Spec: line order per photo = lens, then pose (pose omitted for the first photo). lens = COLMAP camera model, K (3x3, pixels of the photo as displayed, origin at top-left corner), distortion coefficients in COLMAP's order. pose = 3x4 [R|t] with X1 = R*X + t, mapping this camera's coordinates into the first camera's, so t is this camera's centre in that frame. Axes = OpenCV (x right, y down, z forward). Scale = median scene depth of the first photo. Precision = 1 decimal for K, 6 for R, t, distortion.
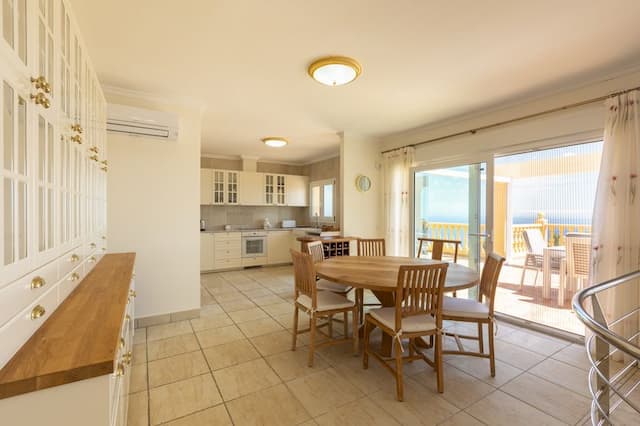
lens RADIAL K [[292.4, 0, 319.5], [0, 292.4, 212.8], [0, 0, 1]] dist [-0.011951, 0.000238]
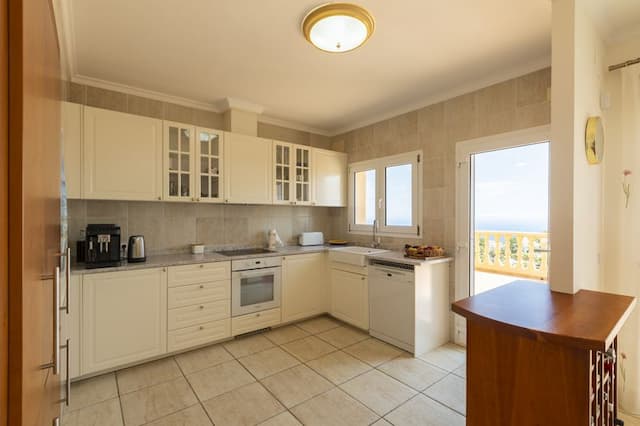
lens RADIAL K [[292.4, 0, 319.8], [0, 292.4, 214.7], [0, 0, 1]] dist [-0.011951, 0.000238]
pose [[0.992746, -0.002044, 0.120216, -0.168641], [0.002629, 0.999985, -0.004707, -0.004447], [-0.120204, 0.004988, 0.992737, 0.485167]]
